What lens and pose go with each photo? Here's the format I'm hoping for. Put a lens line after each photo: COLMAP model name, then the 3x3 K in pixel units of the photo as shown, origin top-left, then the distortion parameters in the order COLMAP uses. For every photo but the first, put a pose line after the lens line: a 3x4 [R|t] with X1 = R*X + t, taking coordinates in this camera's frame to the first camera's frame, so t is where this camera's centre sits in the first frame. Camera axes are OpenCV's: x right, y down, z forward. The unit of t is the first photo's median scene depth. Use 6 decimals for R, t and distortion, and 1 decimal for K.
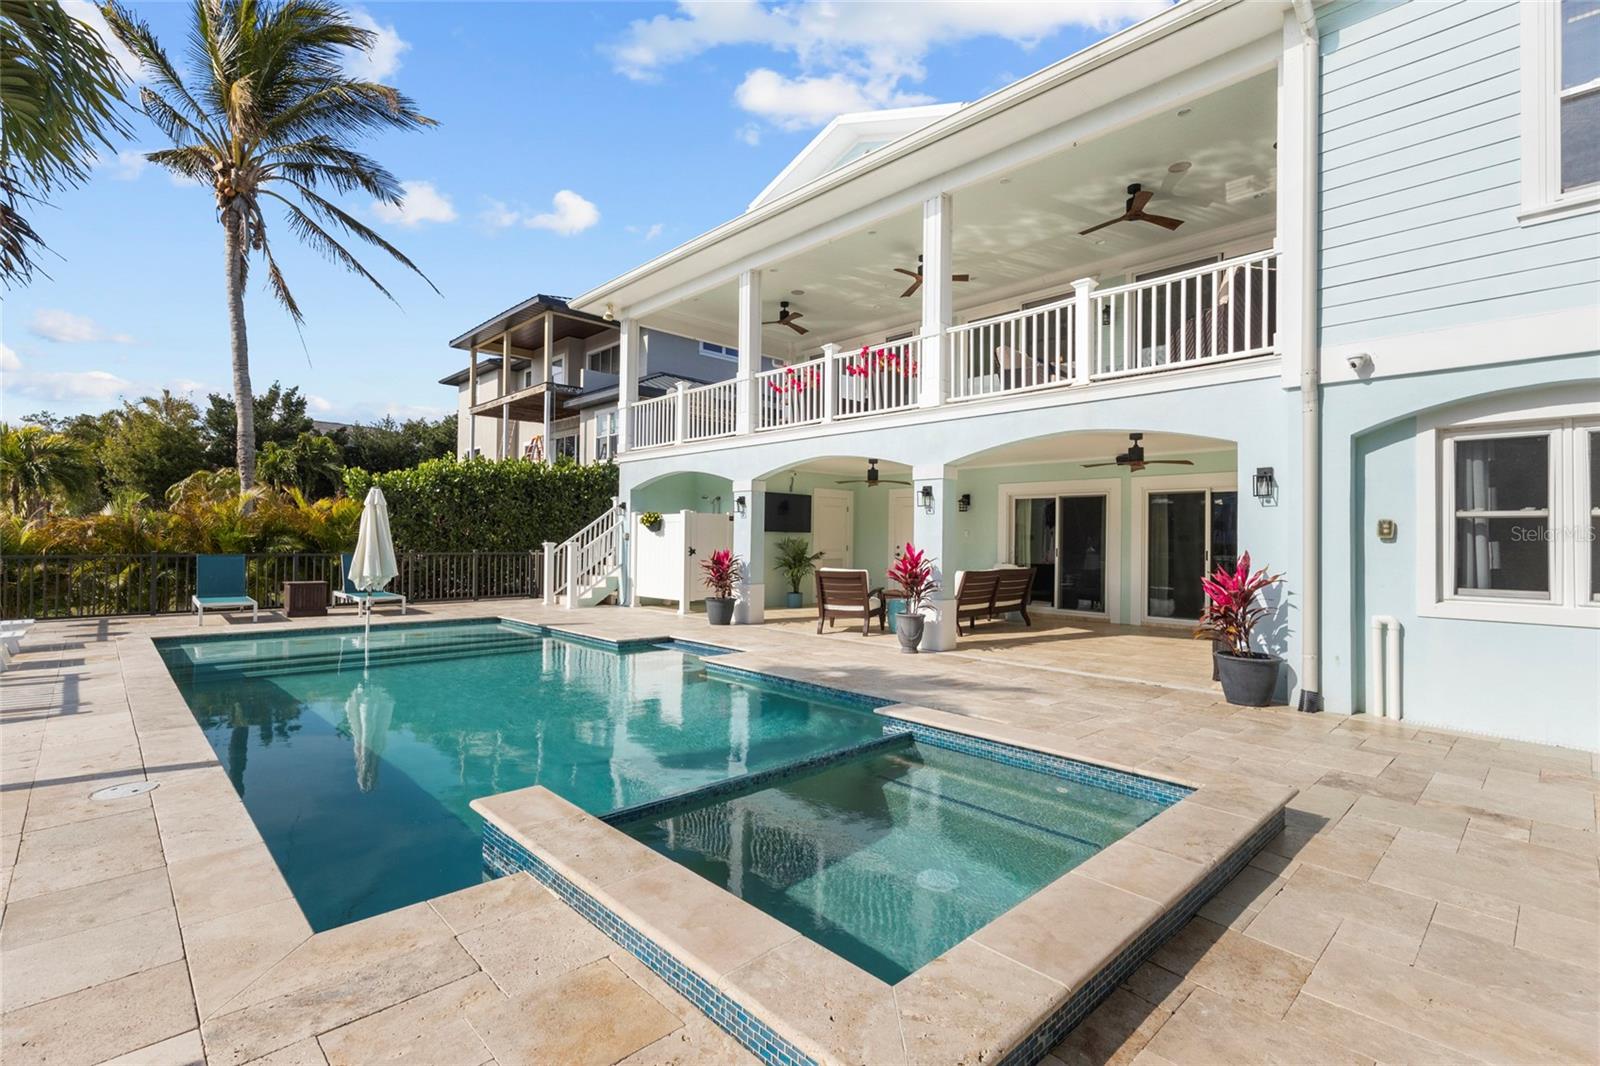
lens RADIAL K [[744.8, 0, 796.7], [0, 744.8, 524.4], [0, 0, 1]] dist [0.000794, 0.000568]
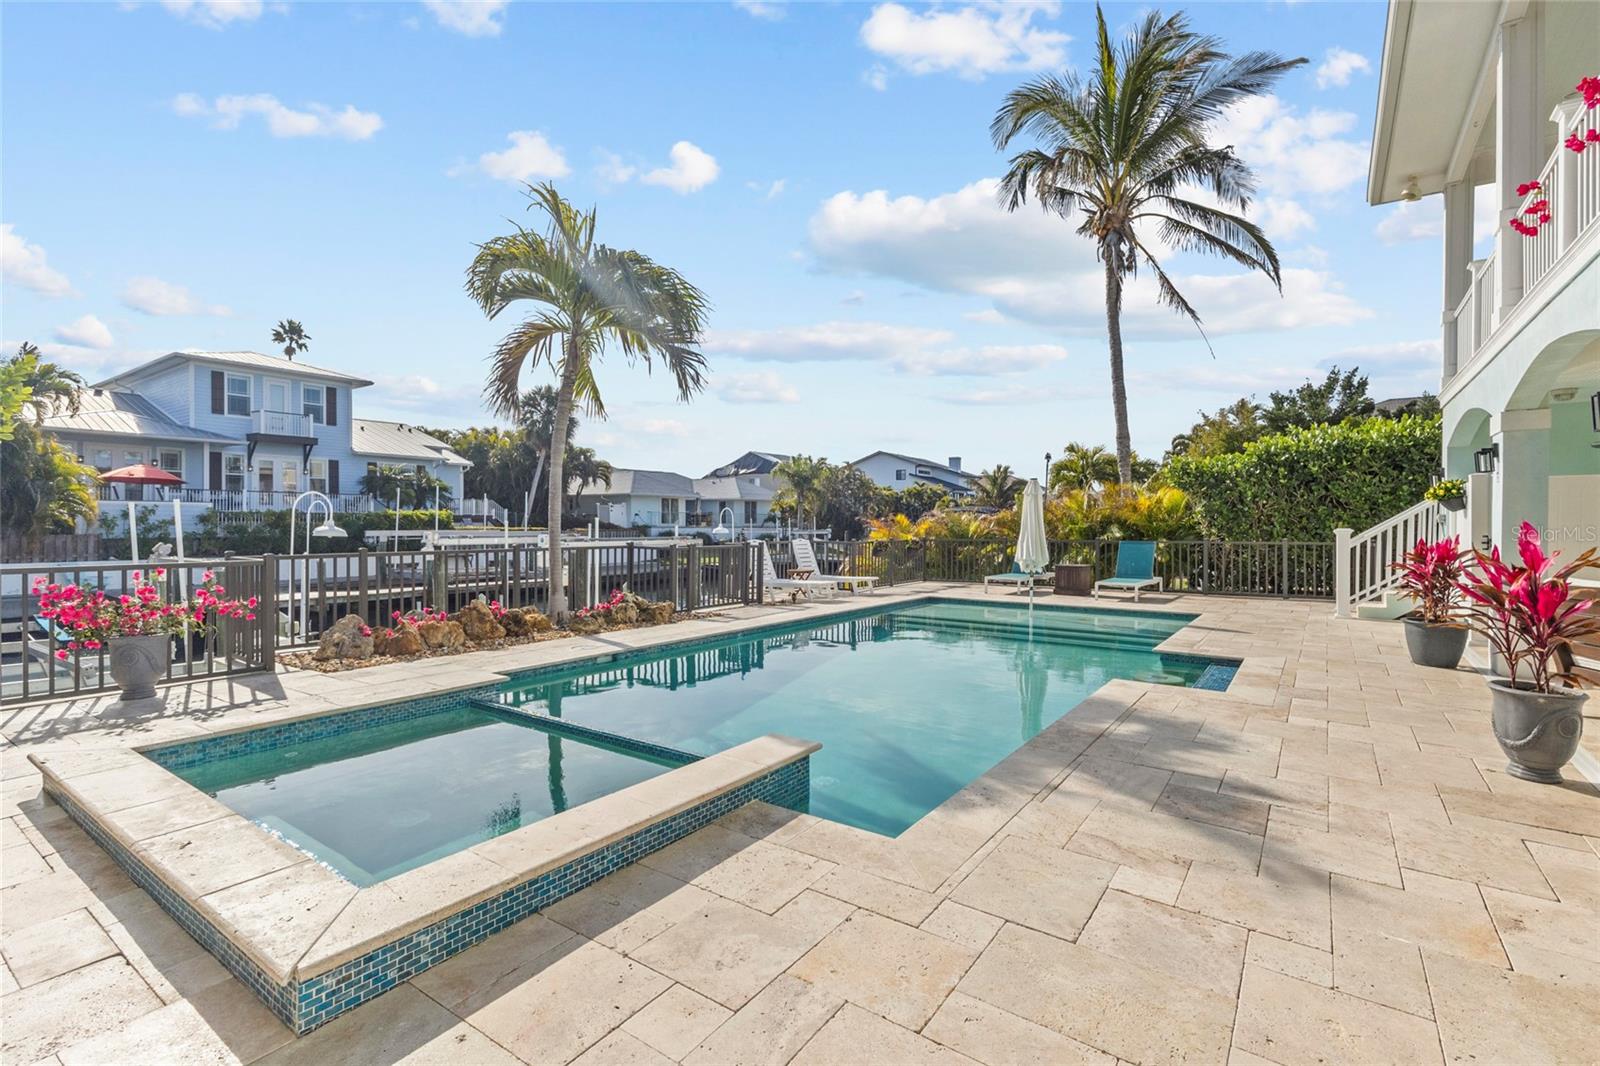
lens RADIAL K [[744.8, 0, 800.1], [0, 744.8, 523.4], [0, 0, 1]] dist [0.000794, 0.000568]
pose [[0.194971, -0.012773, -0.980726, 0.385255], [0.023543, 0.999688, -0.008340, 0.013934], [0.980526, -0.021463, 0.195211, 0.379991]]
